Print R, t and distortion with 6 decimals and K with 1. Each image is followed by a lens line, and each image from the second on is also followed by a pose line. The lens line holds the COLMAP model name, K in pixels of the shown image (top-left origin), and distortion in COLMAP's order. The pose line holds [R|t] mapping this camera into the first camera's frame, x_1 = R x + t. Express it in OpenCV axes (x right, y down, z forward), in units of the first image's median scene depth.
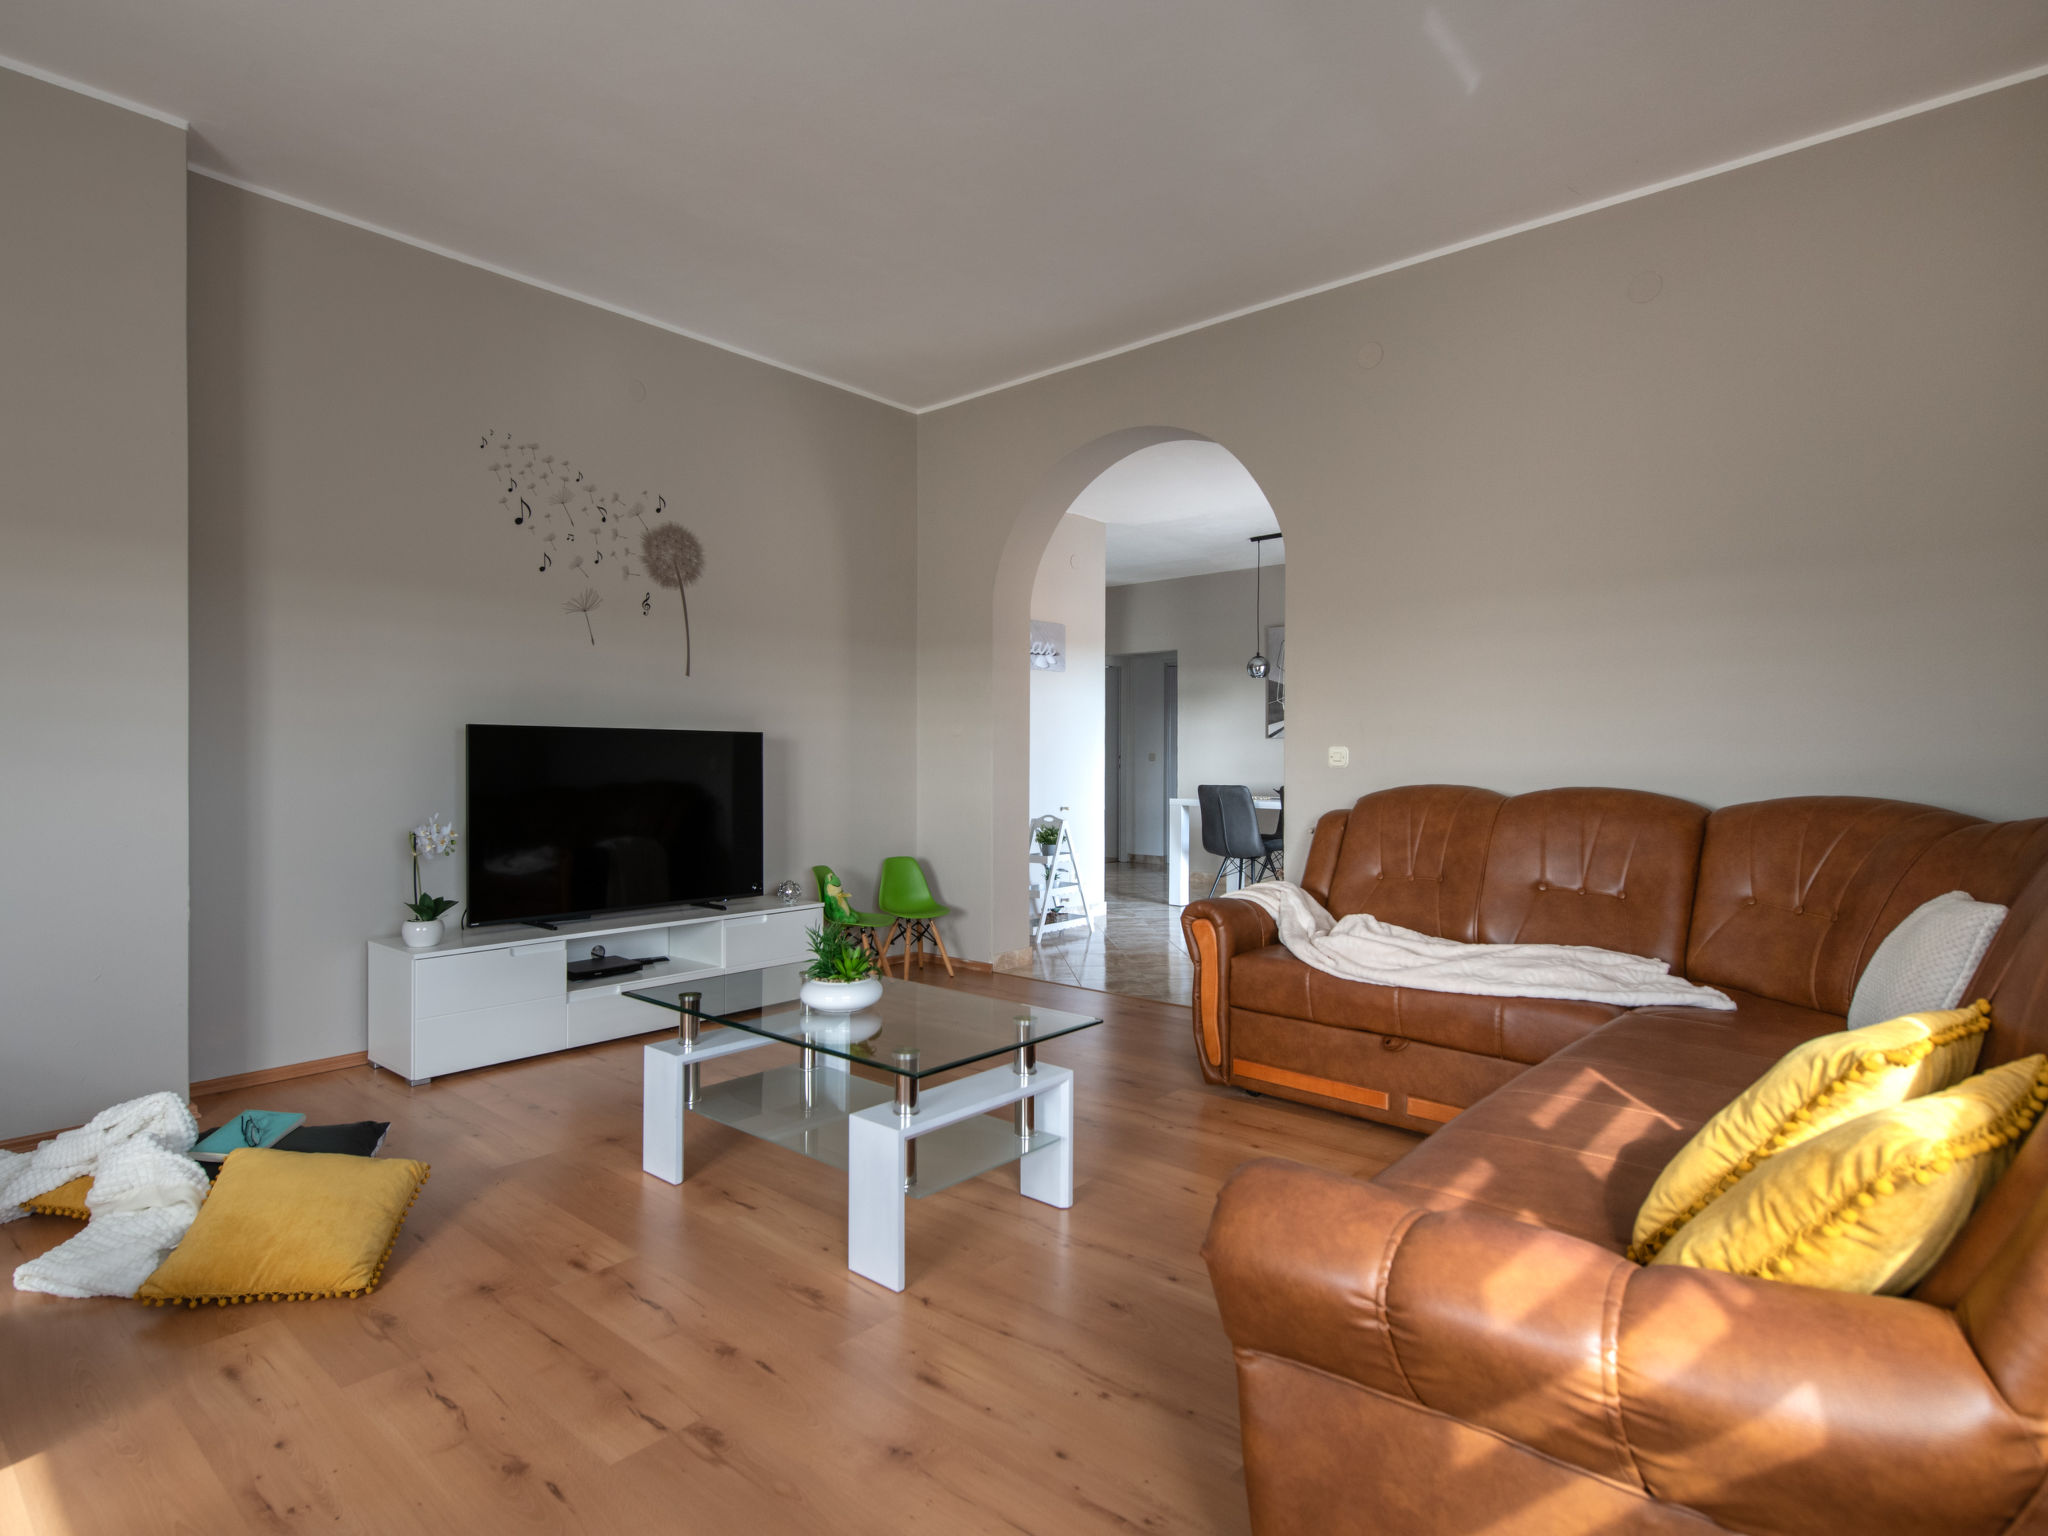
lens RADIAL K [[1068.9, 0, 1024.0], [0, 1068.9, 768.0], [0, 0, 1]] dist [0.004956, 0.000521]
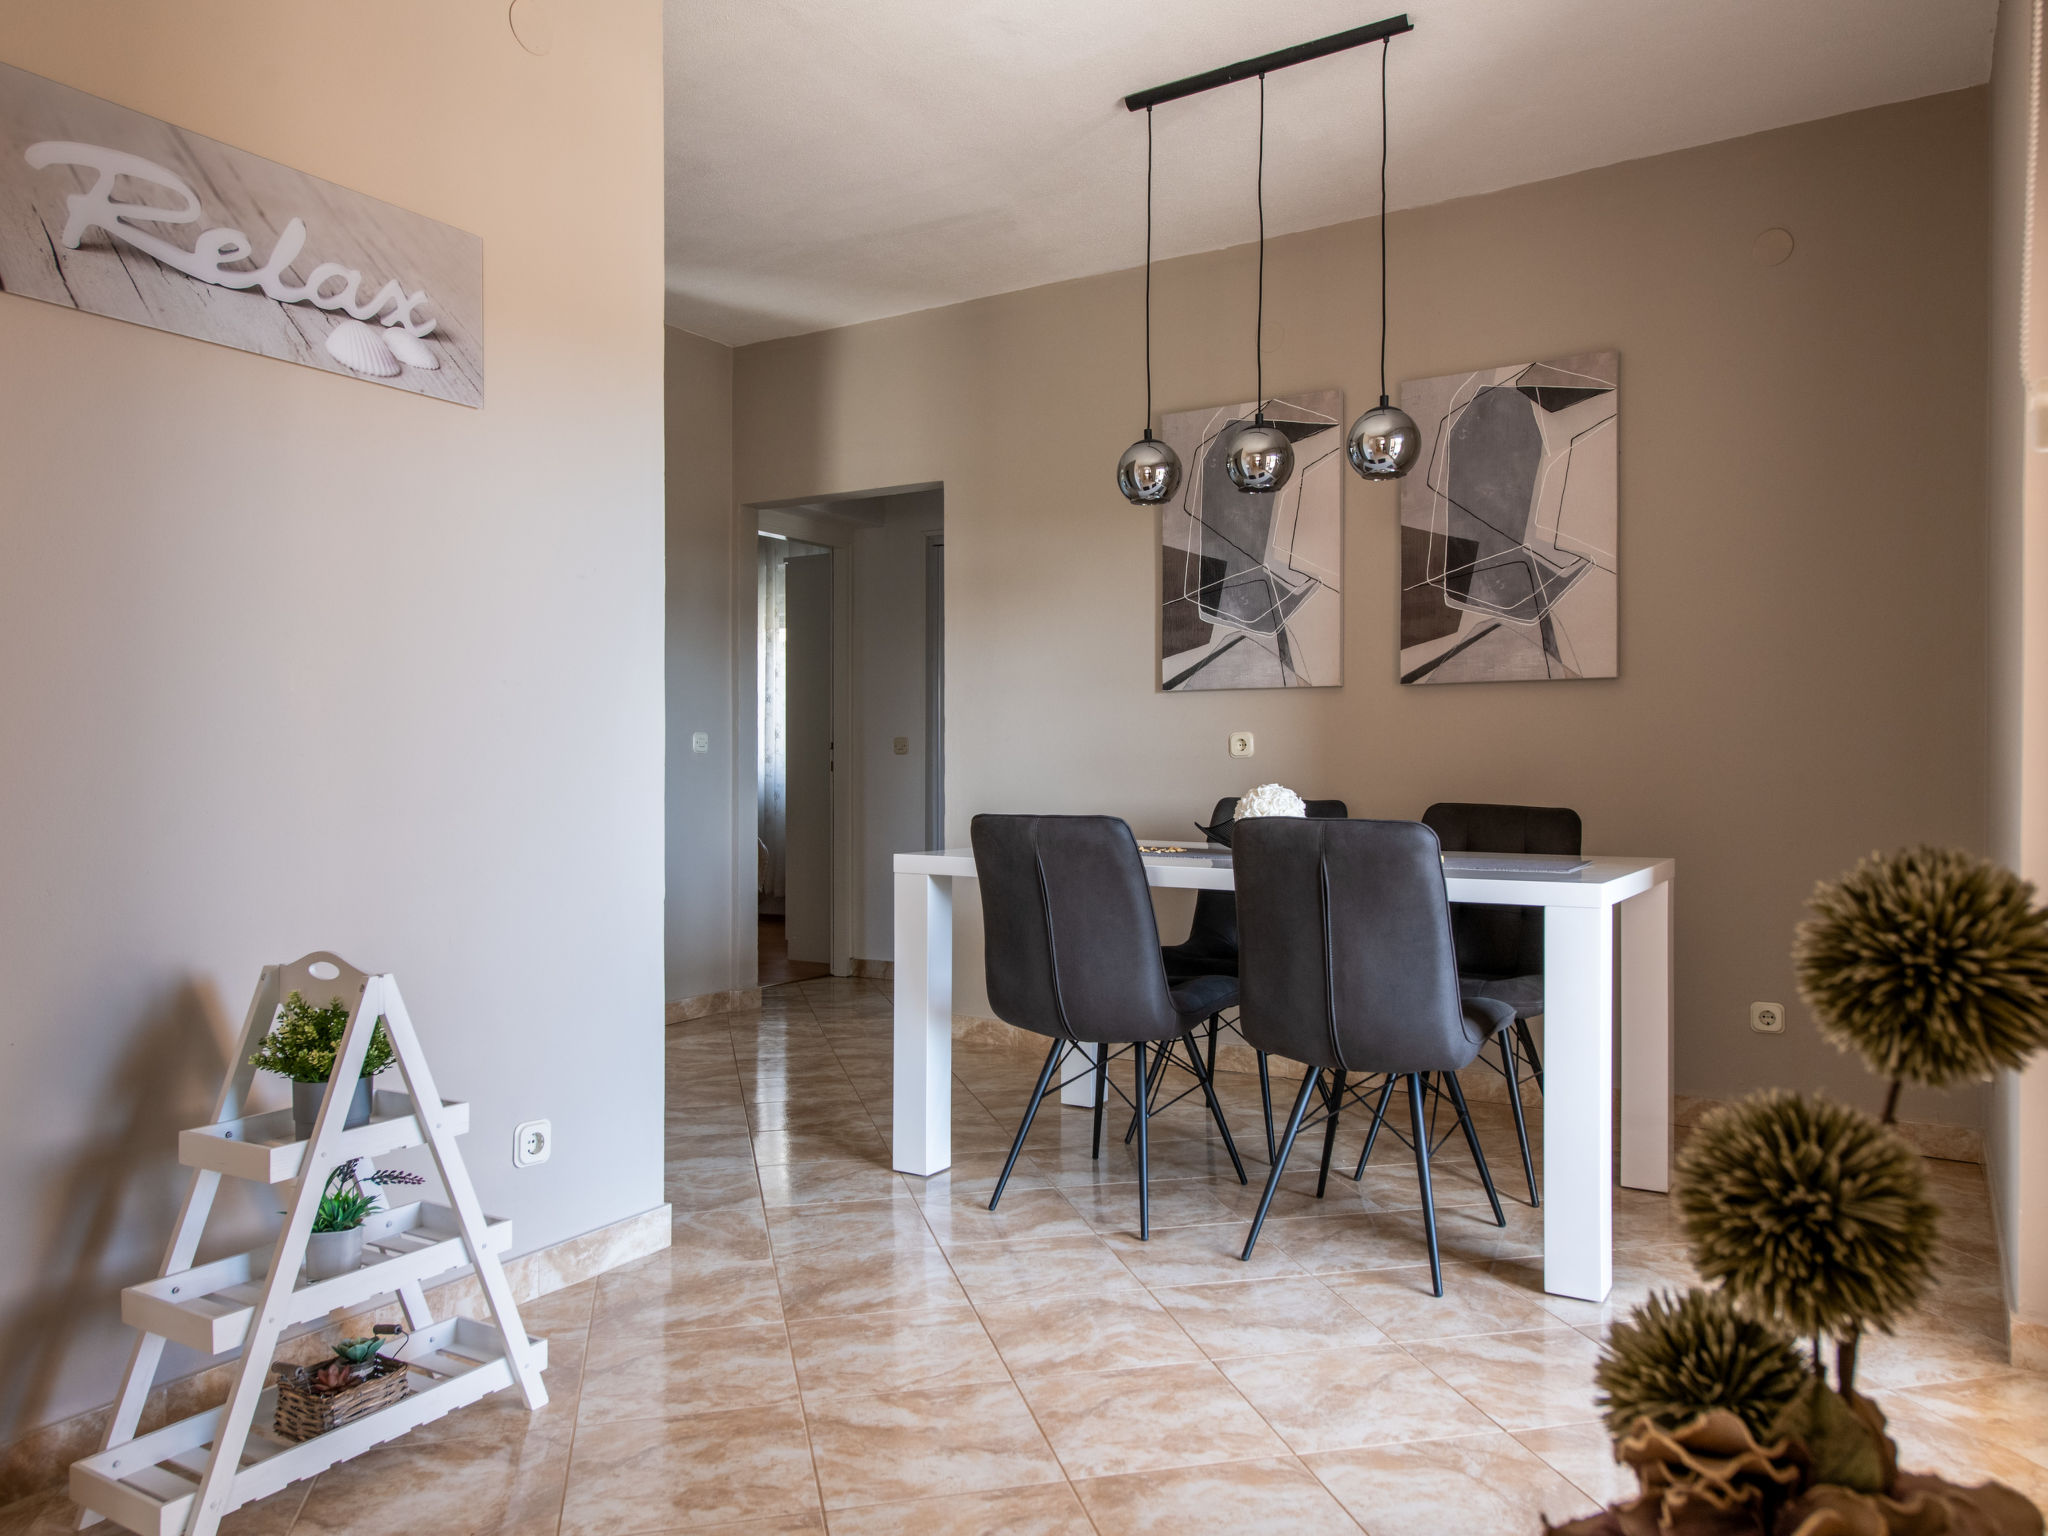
lens RADIAL K [[1450.6, 0, 1024.0], [0, 1450.6, 768.0], [0, 0, 1]] dist [0.014188, 0.000763]
pose [[0.987121, -0.001445, 0.159967, 0.182502], [0.002632, 0.999971, -0.007208, 0.009055], [-0.159952, 0.007536, 0.987096, 0.954928]]
